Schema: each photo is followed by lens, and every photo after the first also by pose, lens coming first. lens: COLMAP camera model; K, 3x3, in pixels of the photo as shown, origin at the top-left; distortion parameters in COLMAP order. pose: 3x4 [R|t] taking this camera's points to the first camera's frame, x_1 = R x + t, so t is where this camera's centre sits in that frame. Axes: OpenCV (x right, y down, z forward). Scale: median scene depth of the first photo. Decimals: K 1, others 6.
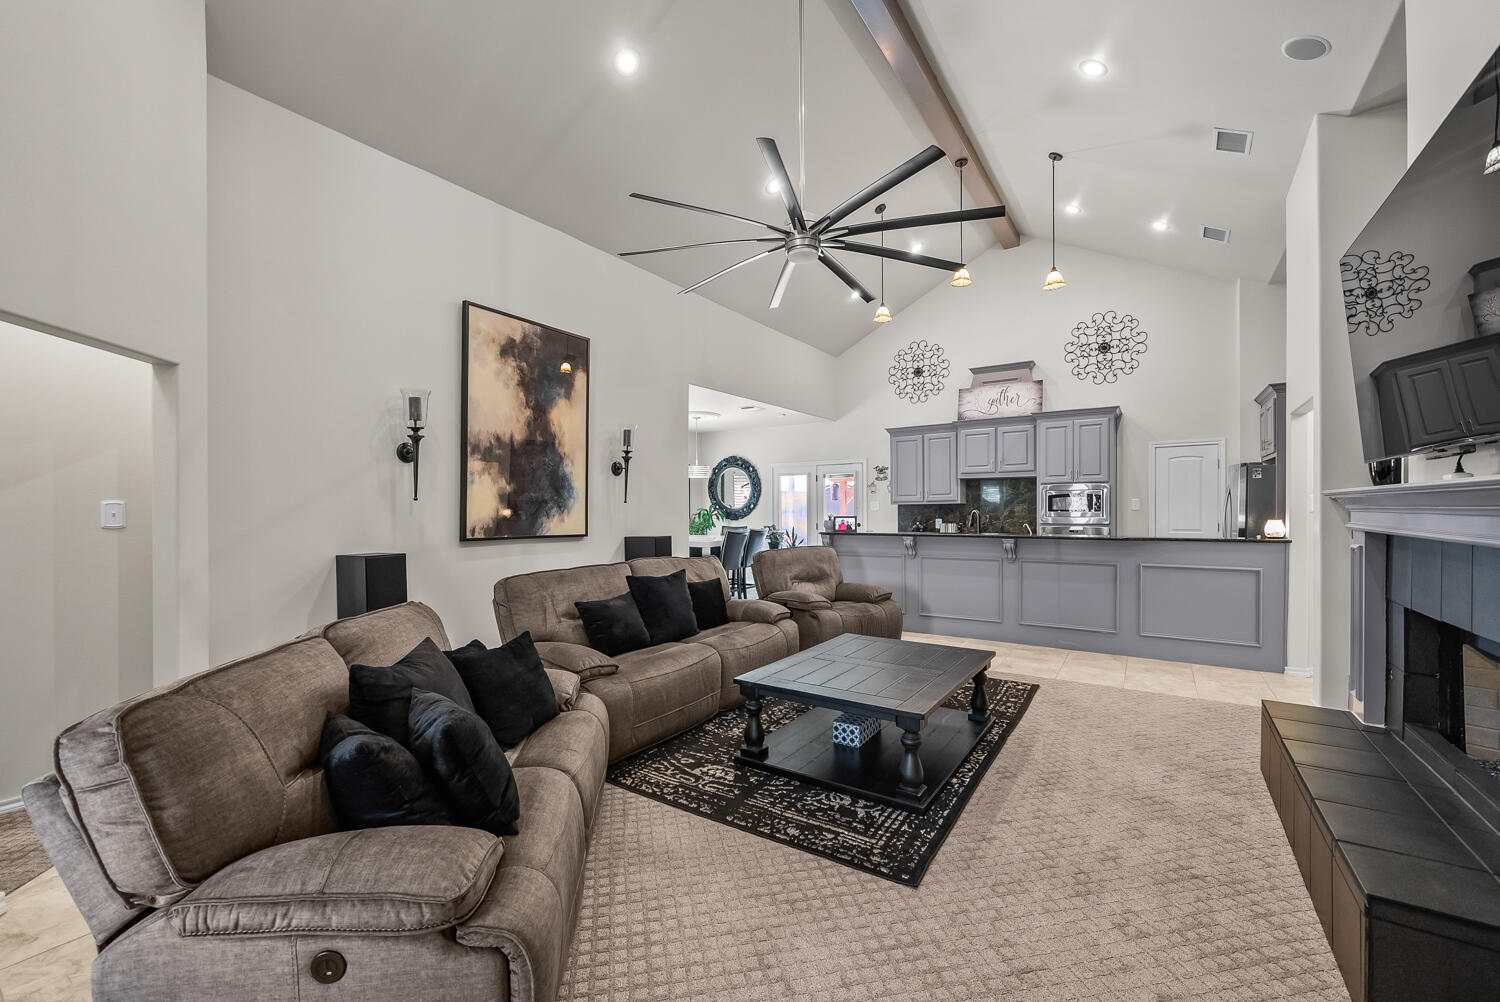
lens RADIAL K [[606.3, 0, 751.2], [0, 606.3, 511.7], [0, 0, 1]] dist [-0.000317, -0.000659]
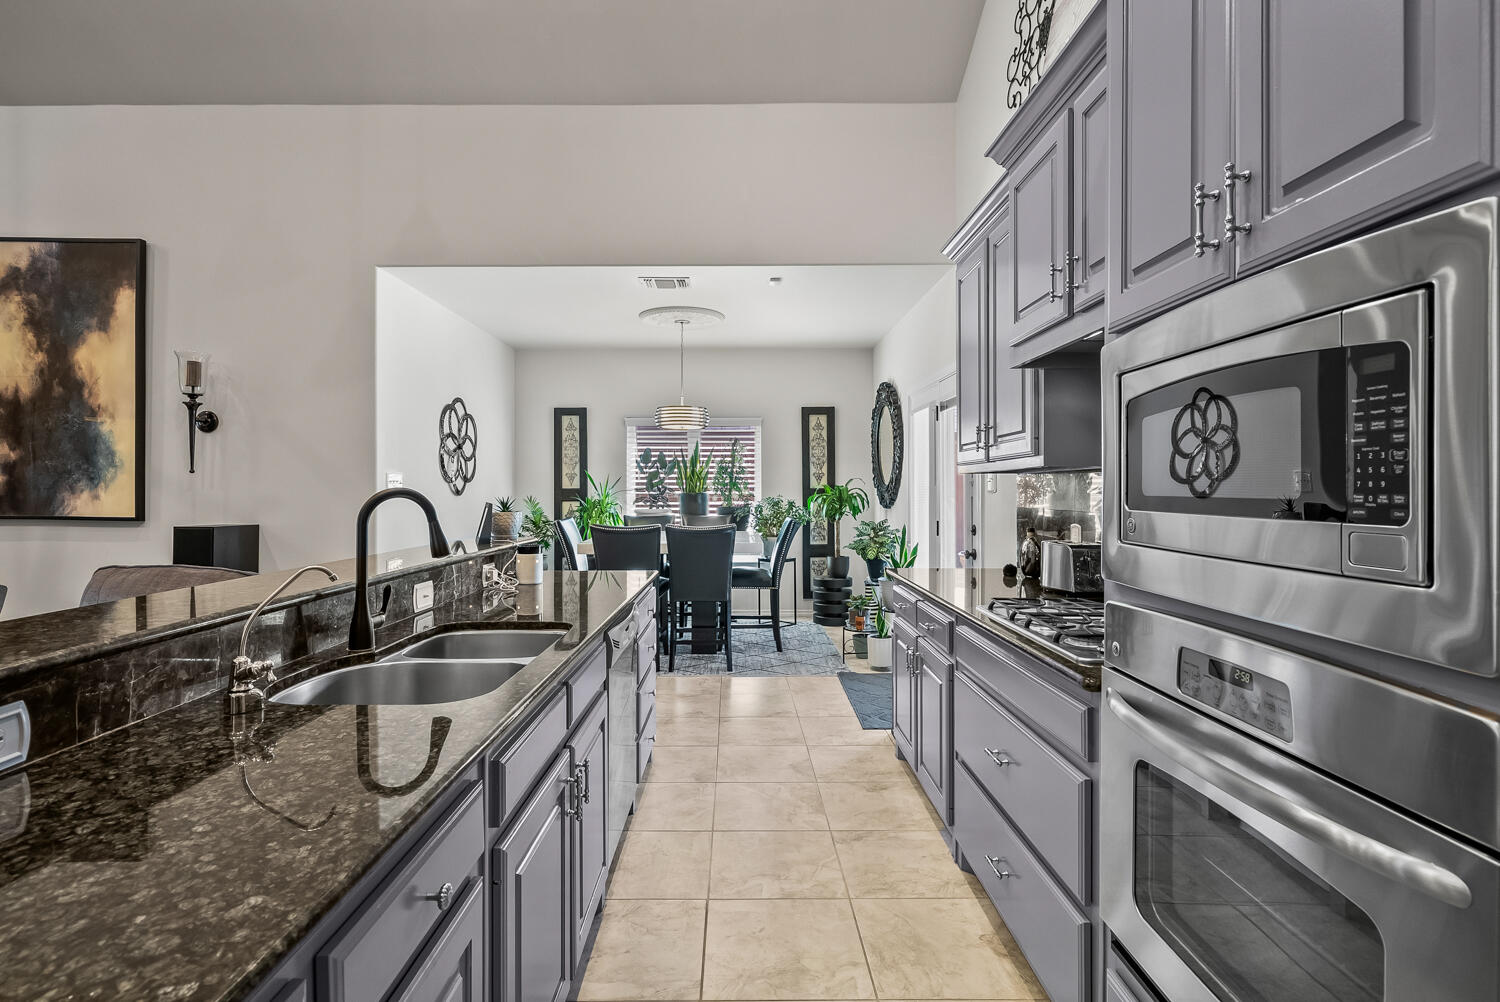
lens RADIAL K [[689.2, 0, 742.0], [0, 689.2, 493.4], [0, 0, 1]] dist [0.002024, 0.000519]
pose [[0.541222, 0.012297, -0.840790, 0.864652], [-0.012588, 0.999900, 0.006521, -0.005988], [0.840786, 0.007055, 0.541322, 1.274599]]
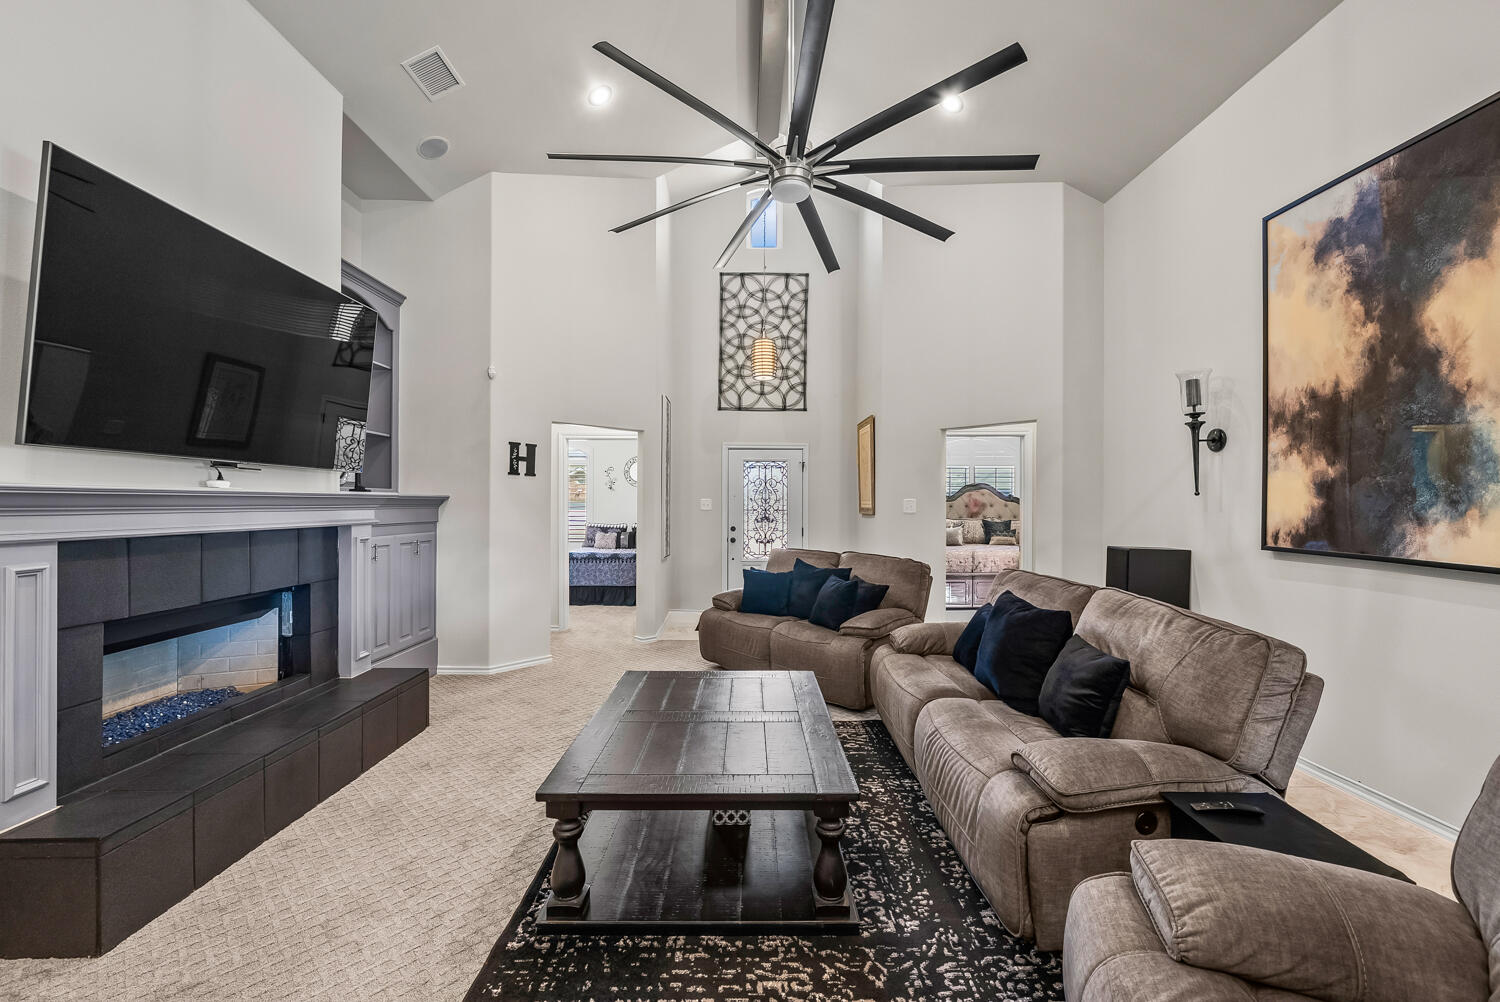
lens RADIAL K [[606.3, 0, 755.5], [0, 606.3, 504.8], [0, 0, 1]] dist [-0.000317, -0.000659]
pose [[-0.824876, 0.006414, -0.565277, 0.400690], [-0.000063, 0.999935, 0.011438, -0.012170], [0.565313, 0.009470, -0.824822, 1.136014]]
